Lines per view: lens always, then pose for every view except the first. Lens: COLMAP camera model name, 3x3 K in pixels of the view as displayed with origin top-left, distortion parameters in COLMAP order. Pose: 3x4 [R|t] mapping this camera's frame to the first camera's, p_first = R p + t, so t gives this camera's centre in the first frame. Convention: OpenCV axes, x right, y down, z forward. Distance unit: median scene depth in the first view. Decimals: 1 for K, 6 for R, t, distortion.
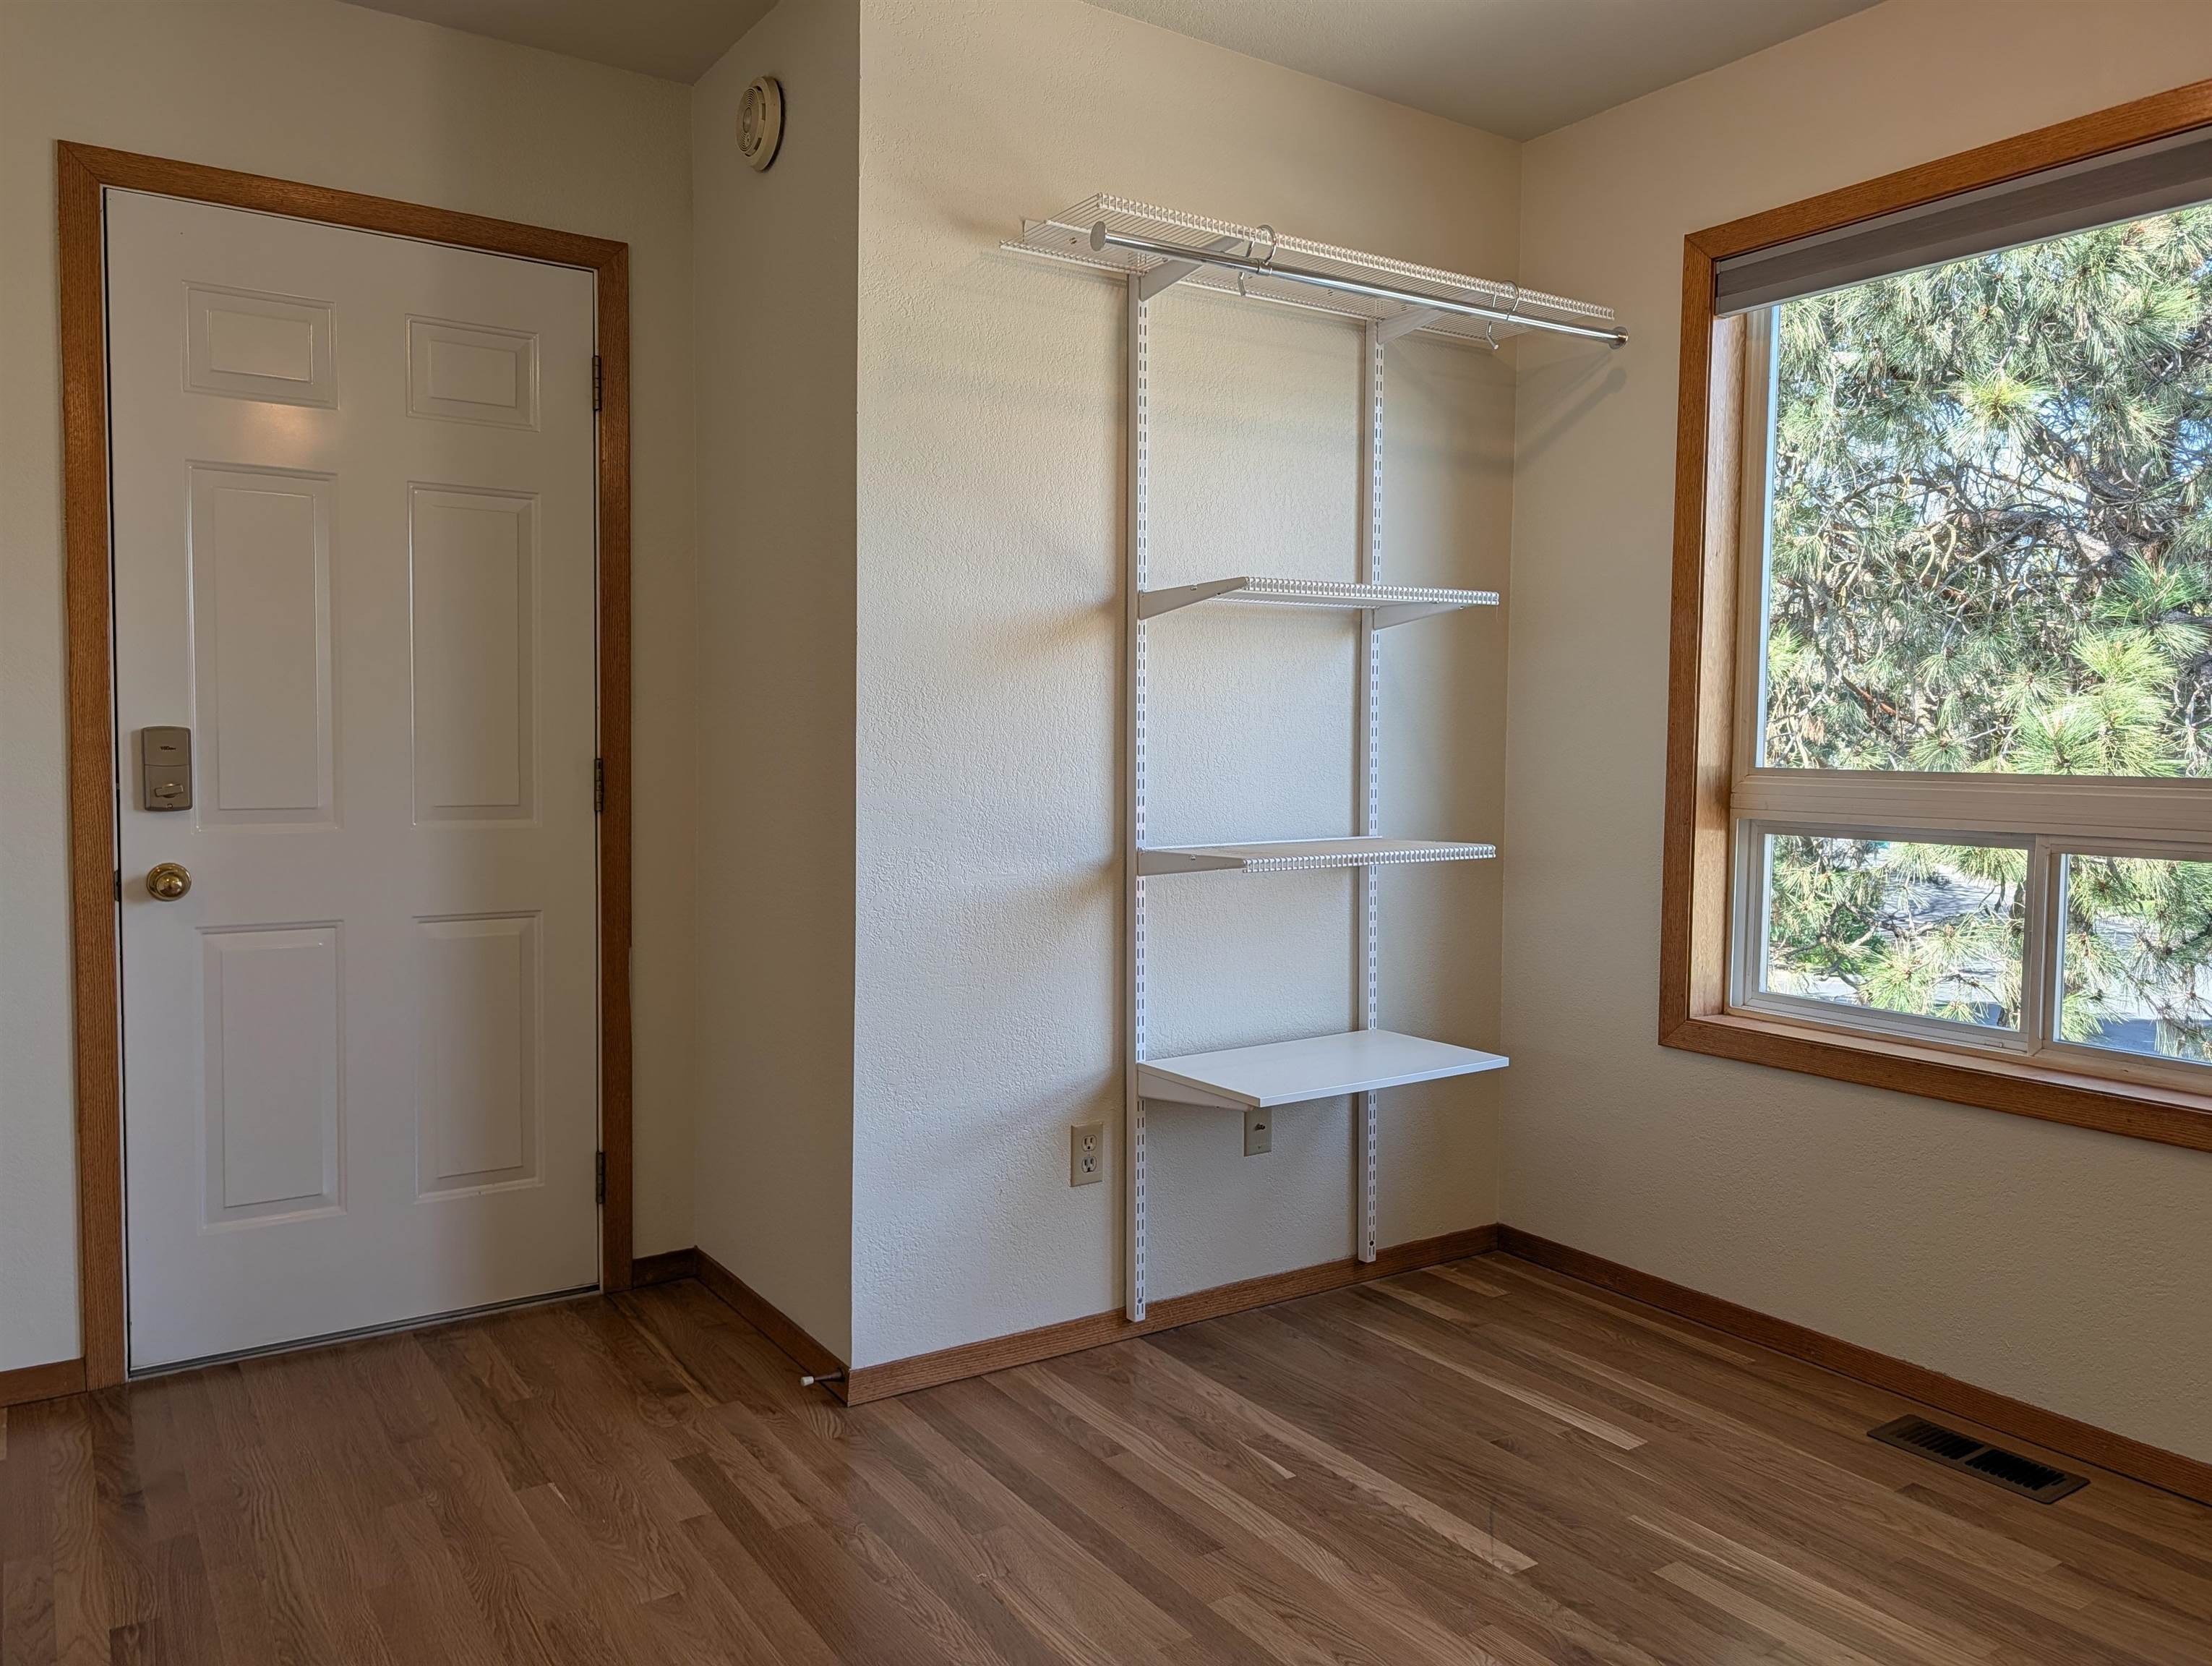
lens RADIAL K [[1580.2, 0, 1096.4], [0, 1580.2, 818.5], [0, 0, 1]] dist [0.015320, -0.021122]
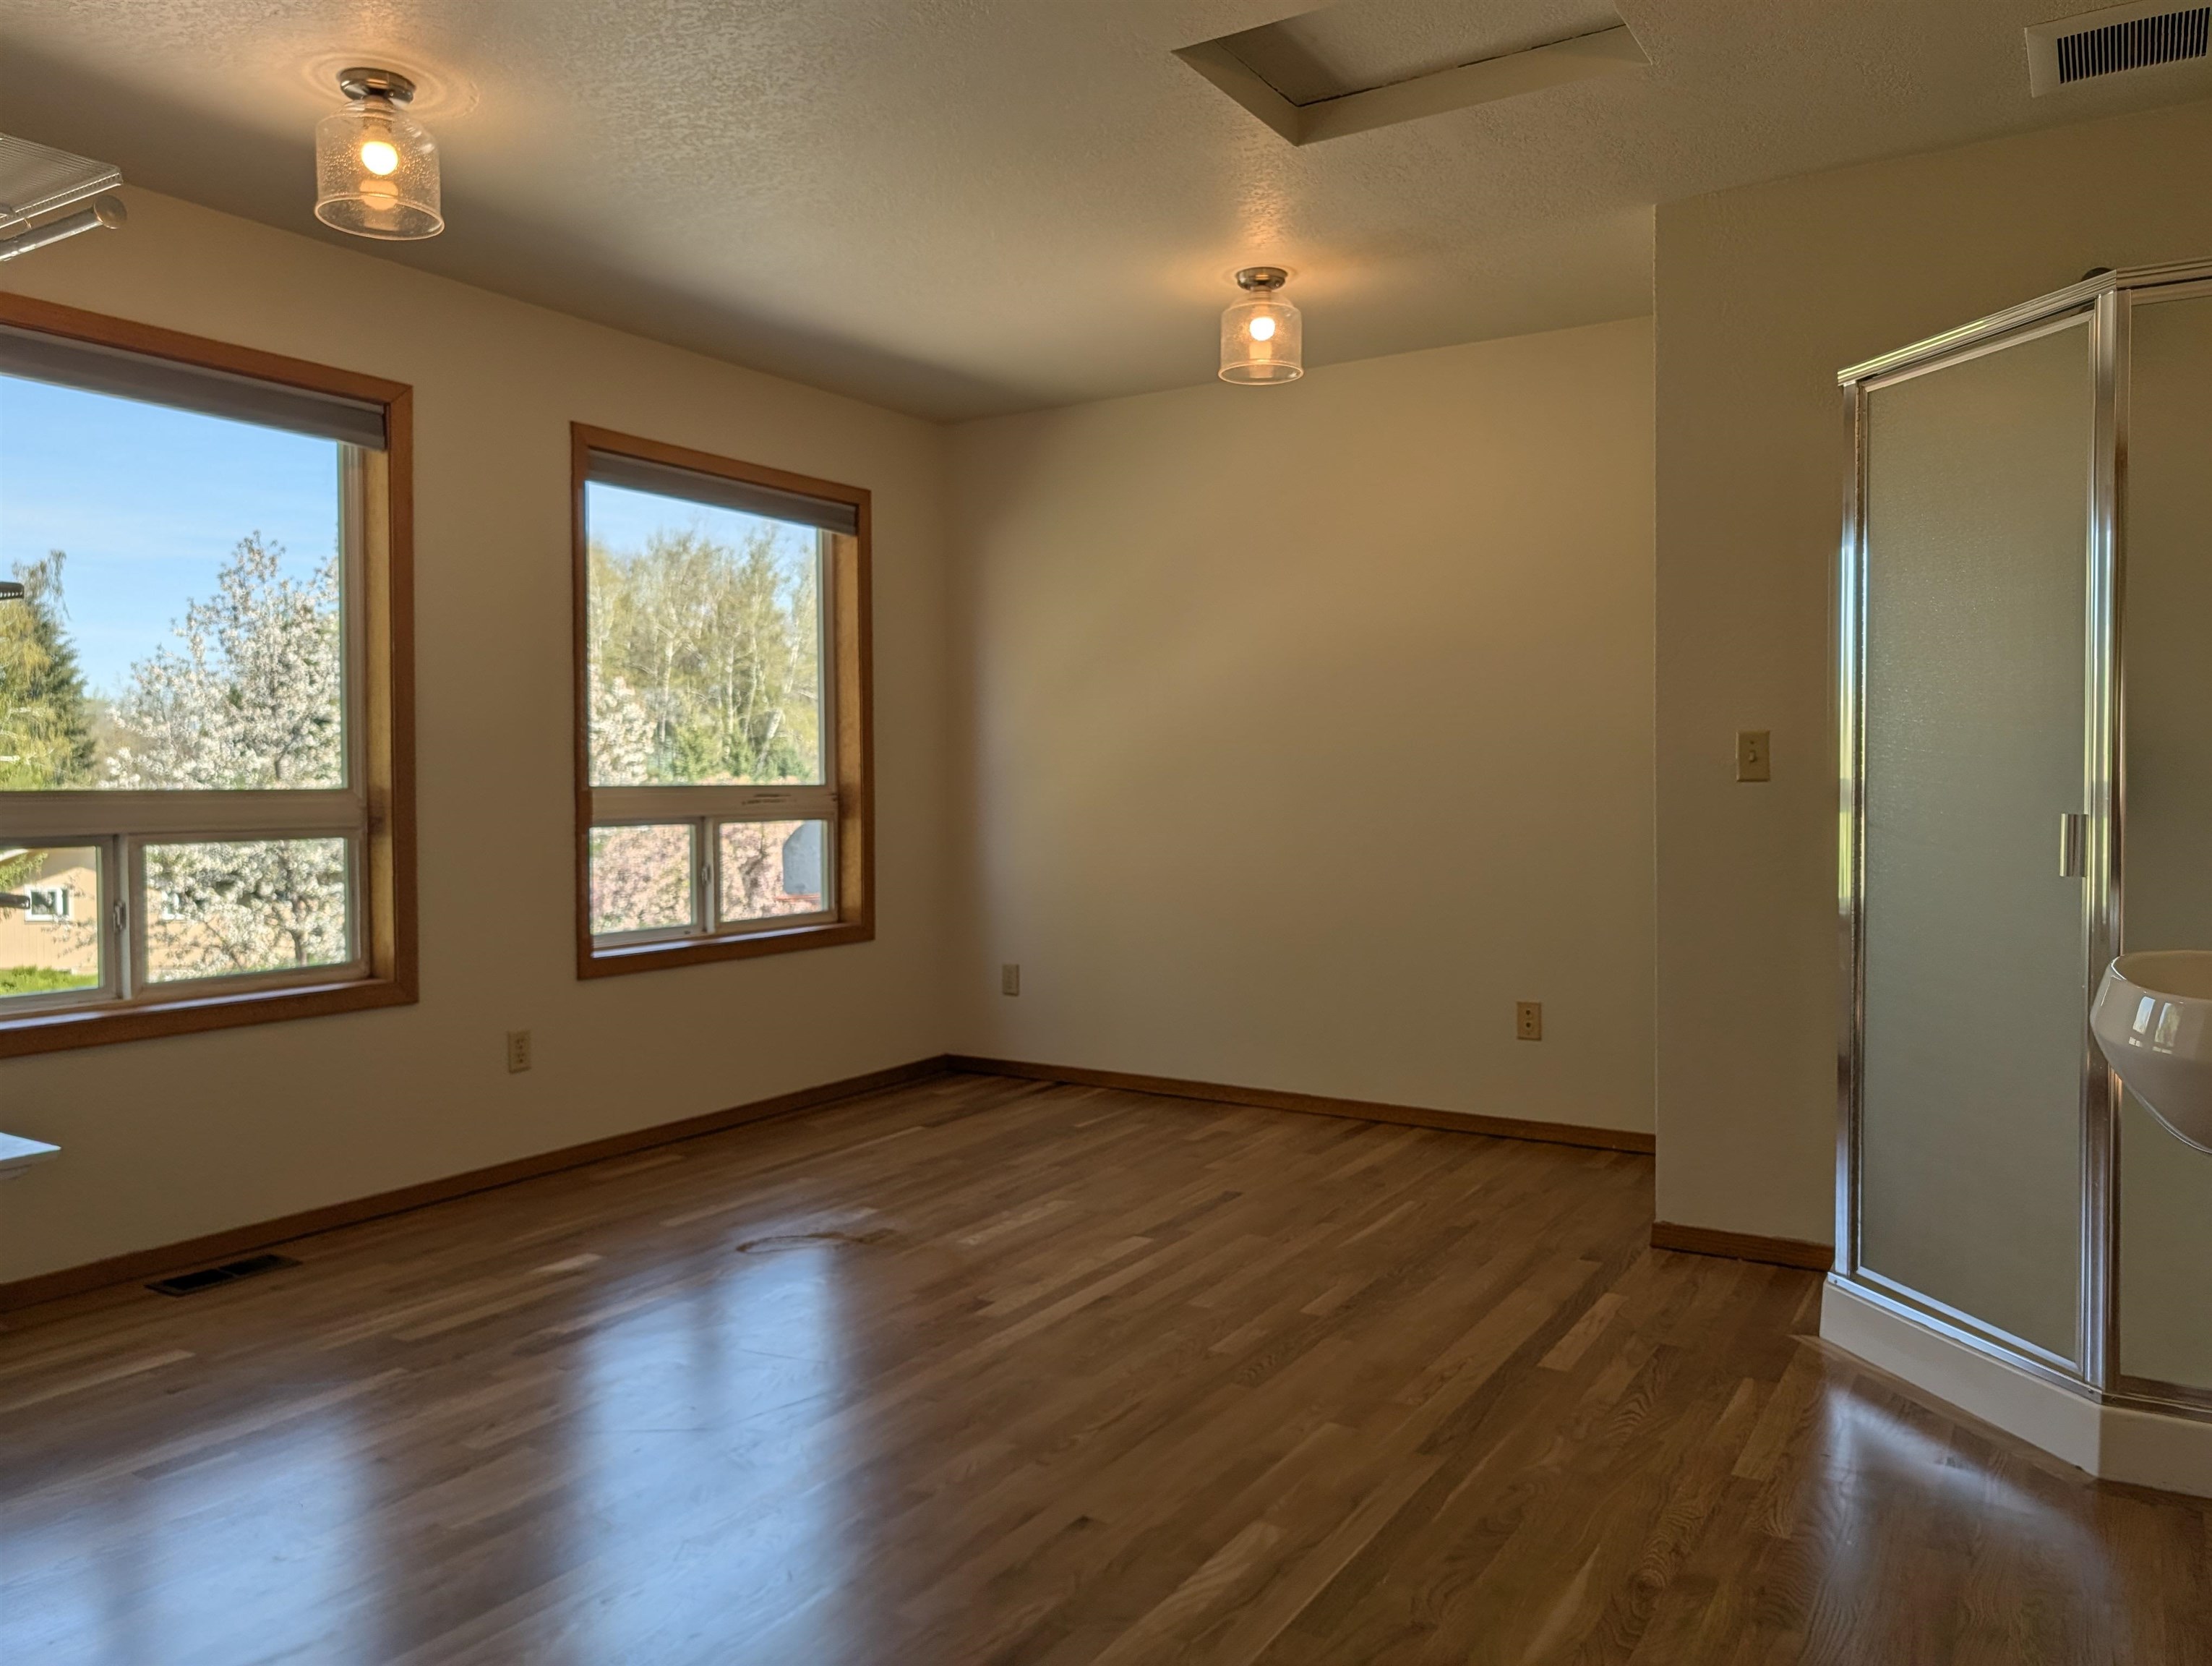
lens RADIAL K [[1580.2, 0, 1099.6], [0, 1580.2, 833.3], [0, 0, 1]] dist [0.015320, -0.021122]
pose [[-0.401459, -0.042602, 0.914886, -0.865852], [0.043070, 0.996934, 0.065322, -0.039211], [-0.914864, 0.065629, -0.398393, 0.693244]]
